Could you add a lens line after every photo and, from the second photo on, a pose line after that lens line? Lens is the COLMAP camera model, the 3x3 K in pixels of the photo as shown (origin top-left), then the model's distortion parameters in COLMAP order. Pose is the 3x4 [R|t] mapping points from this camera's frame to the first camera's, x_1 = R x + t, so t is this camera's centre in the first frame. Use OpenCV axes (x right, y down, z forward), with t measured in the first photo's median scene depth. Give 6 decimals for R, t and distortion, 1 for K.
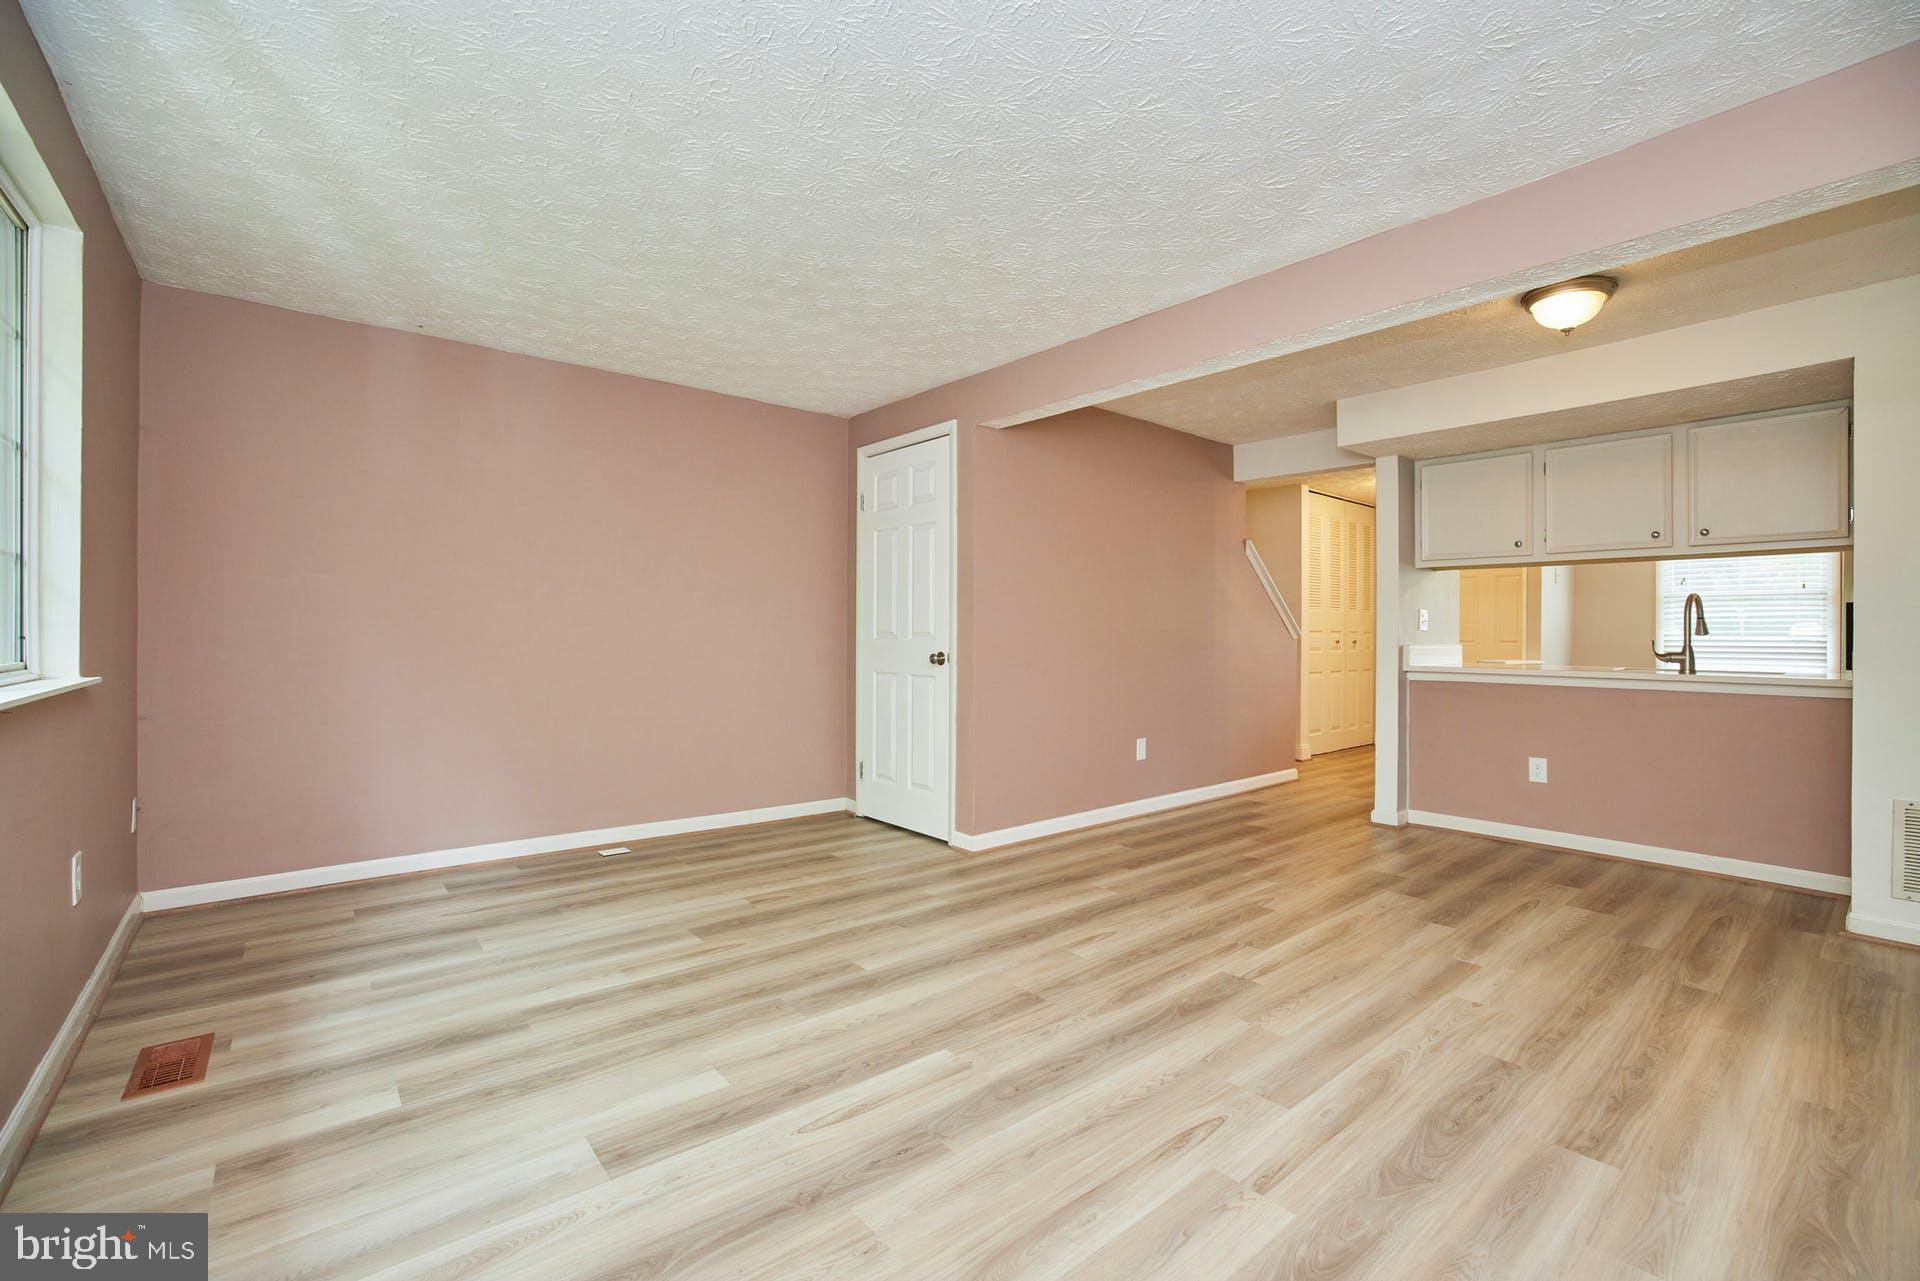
lens RADIAL K [[821.6, 0, 967.5], [0, 821.6, 634.5], [0, 0, 1]] dist [-0.041781, 0.011680]
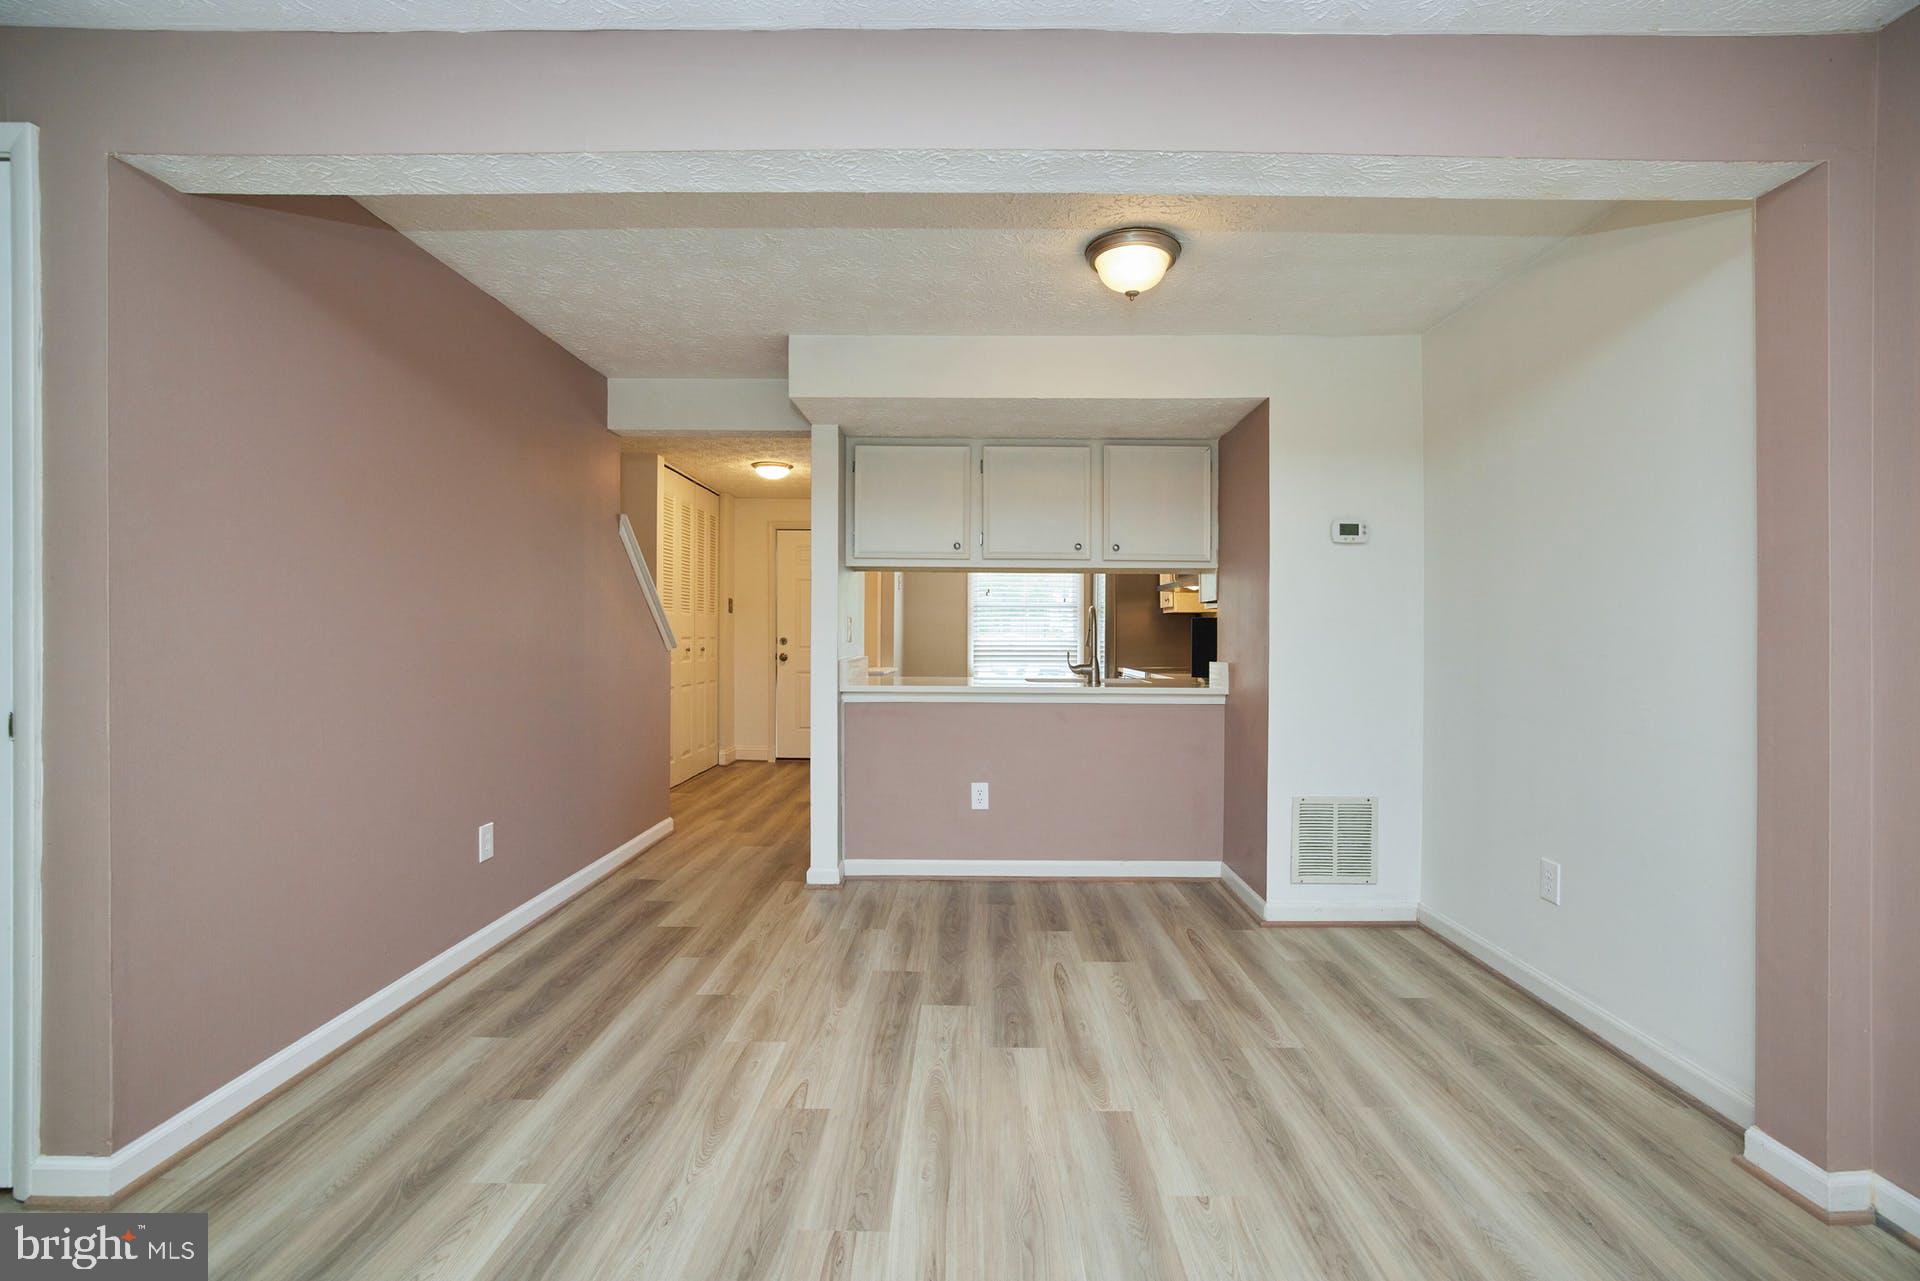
lens RADIAL K [[837.8, 0, 967.5], [0, 837.8, 639.0], [0, 0, 1]] dist [-0.043337, 0.014782]
pose [[0.650776, -0.004860, 0.759255, -0.026089], [-0.001782, 0.999967, 0.007928, -0.022145], [-0.759268, -0.006512, 0.650745, 0.516953]]
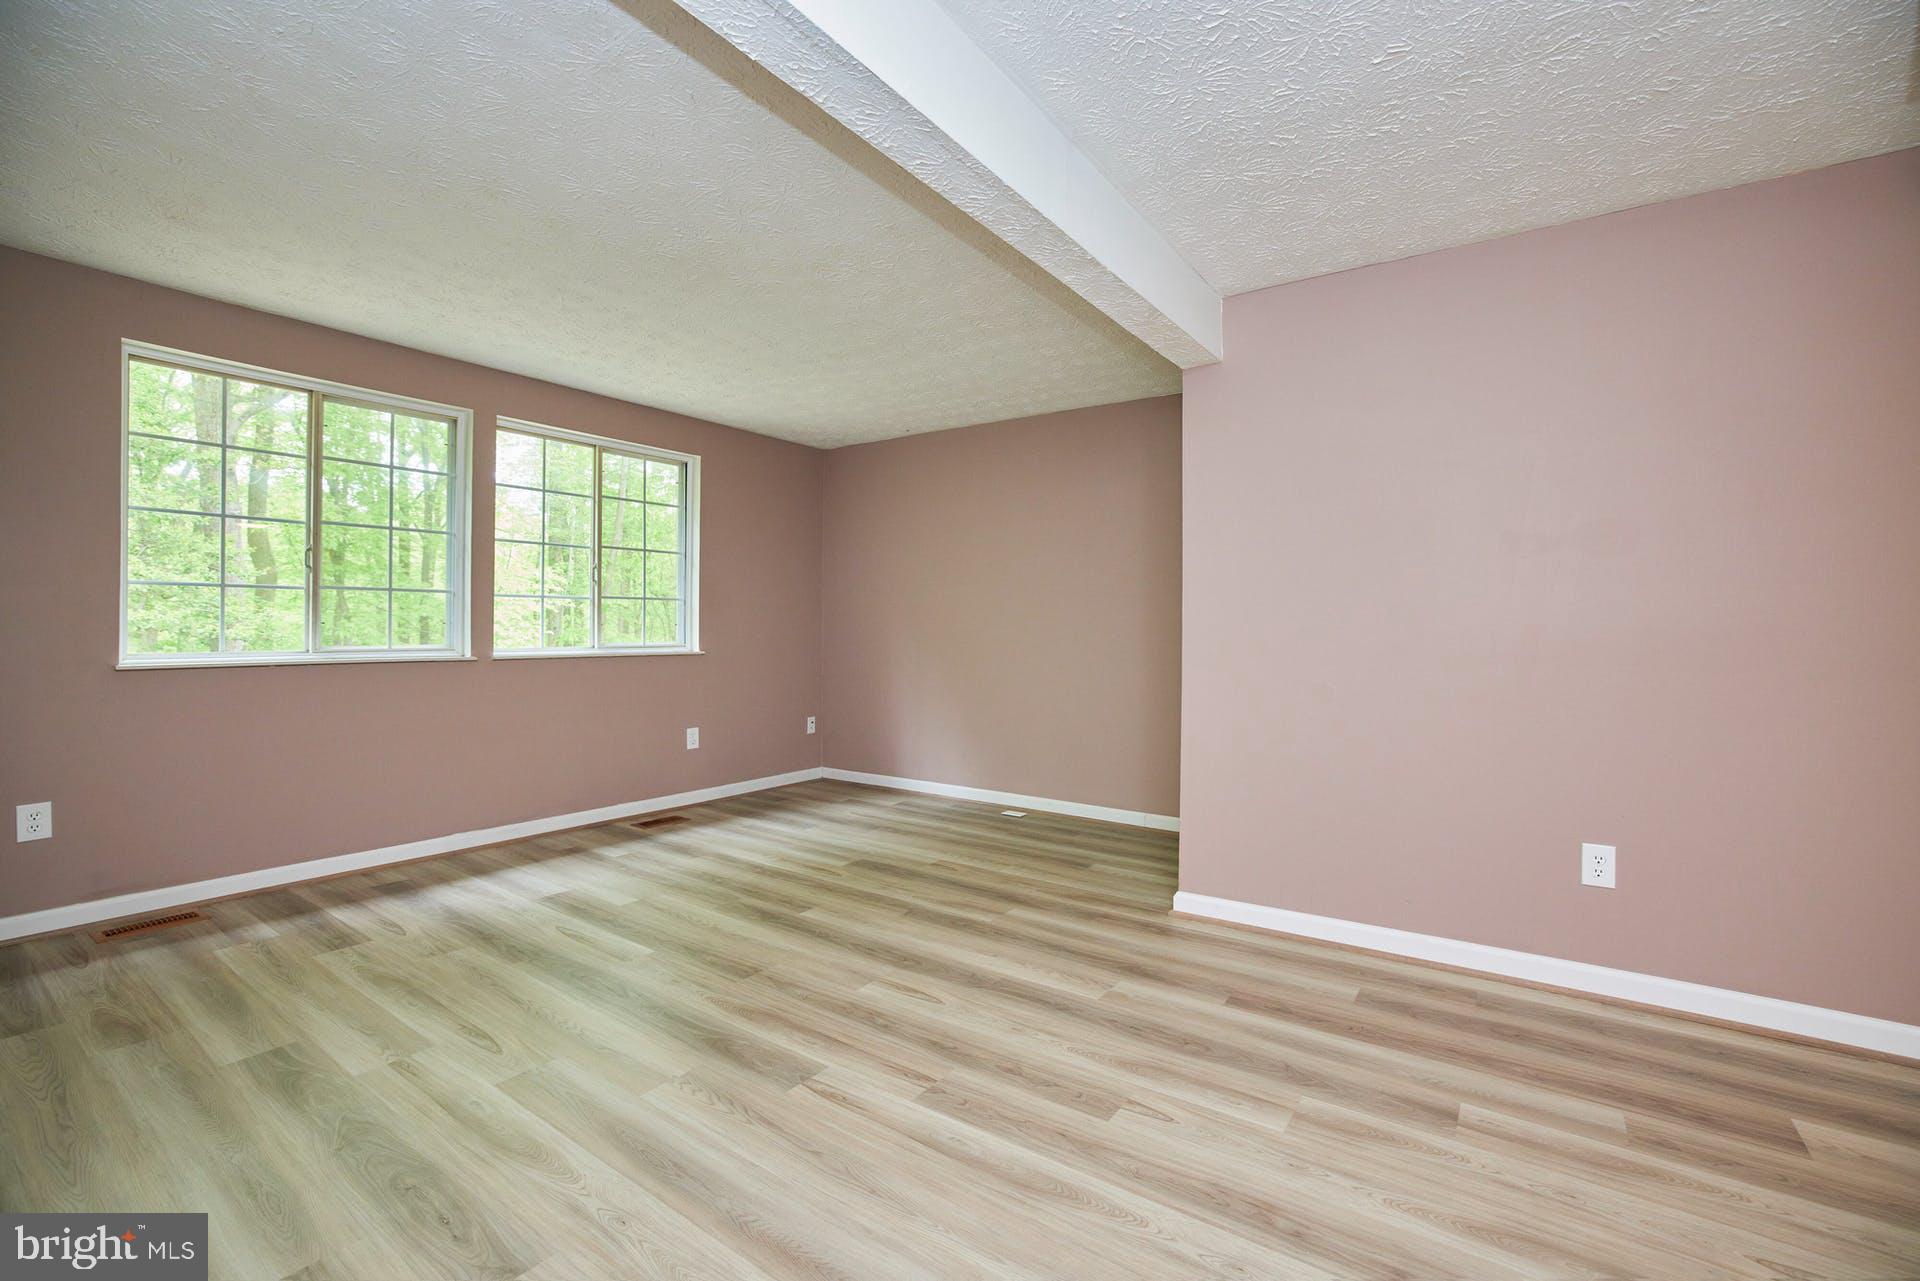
lens RADIAL K [[821.6, 0, 967.5], [0, 821.6, 634.5], [0, 0, 1]] dist [-0.041781, 0.011680]
pose [[0.255732, -0.000696, -0.966748, 0.898250], [-0.005467, 0.999983, -0.002166, 0.003086], [0.966732, 0.005839, 0.255724, 0.761657]]
